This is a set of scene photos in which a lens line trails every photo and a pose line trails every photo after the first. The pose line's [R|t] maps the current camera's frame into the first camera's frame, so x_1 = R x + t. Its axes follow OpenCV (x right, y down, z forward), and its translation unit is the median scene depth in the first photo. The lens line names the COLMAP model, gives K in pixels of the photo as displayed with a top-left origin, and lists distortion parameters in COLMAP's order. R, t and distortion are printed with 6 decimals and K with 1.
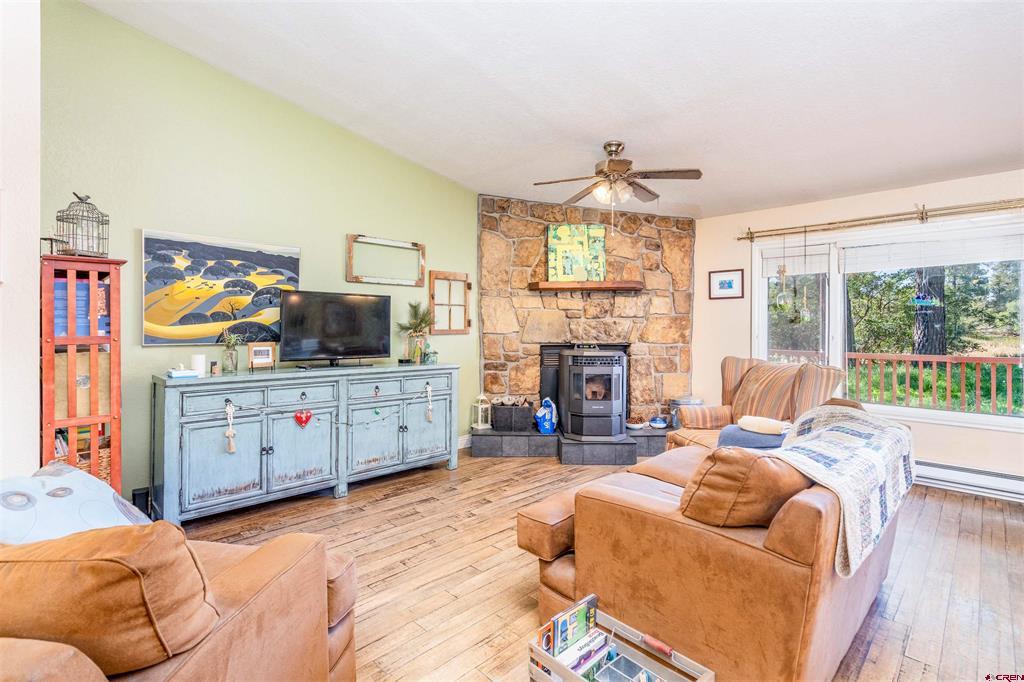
lens RADIAL K [[498.5, 0, 489.2], [0, 498.5, 332.1], [0, 0, 1]] dist [0.000049, 0.000658]
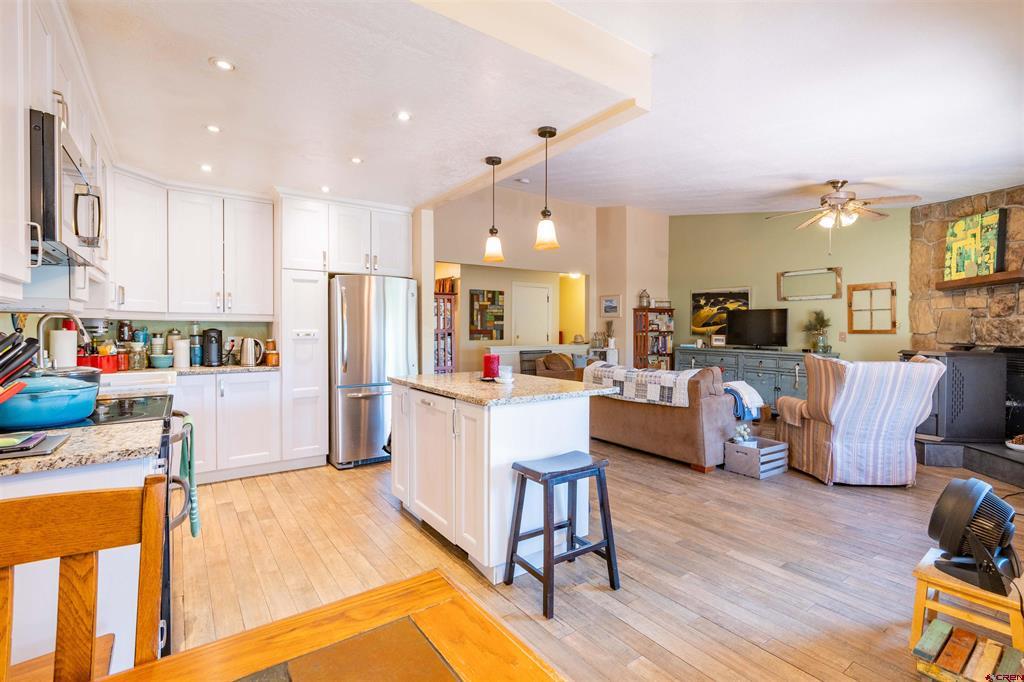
lens RADIAL K [[498.5, 0, 489.2], [0, 498.5, 332.1], [0, 0, 1]] dist [0.000049, 0.000658]
pose [[-0.218118, 0.003721, -0.975915, 1.646607], [-0.010436, 0.999927, 0.006145, 0.004242], [0.975867, 0.011525, -0.218063, 0.423225]]
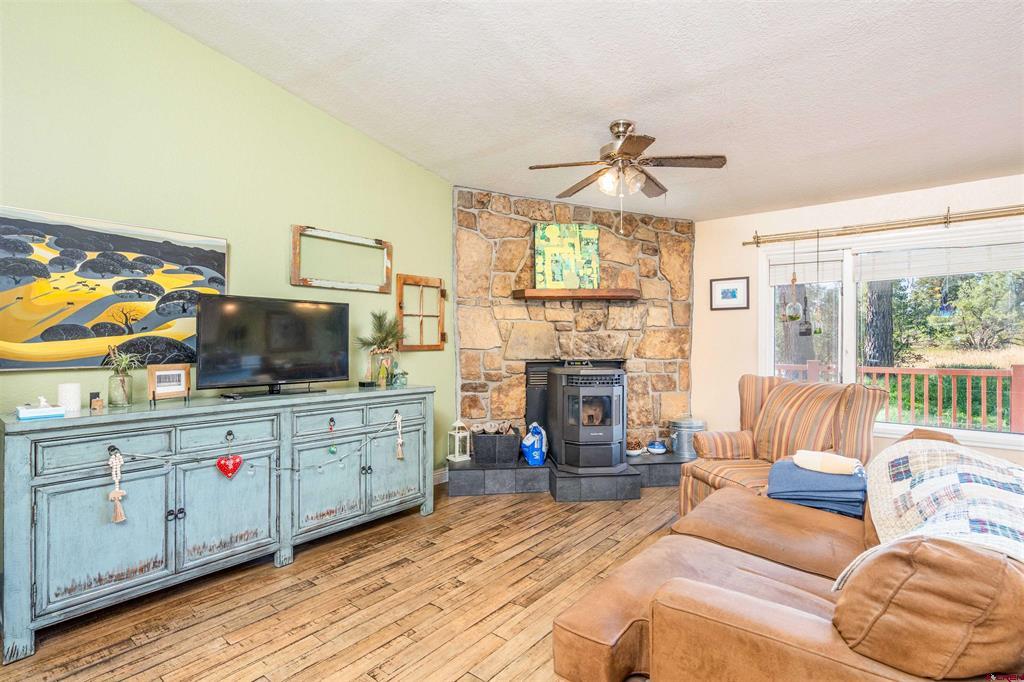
lens RADIAL K [[503.3, 0, 510.9], [0, 503.3, 344.8], [0, 0, 1]] dist [0.002118, 0.000330]
pose [[0.992330, -0.004836, 0.123526, -0.041857], [0.004969, 0.999987, -0.000768, -0.004595], [-0.123520, 0.001376, 0.992341, 0.174072]]
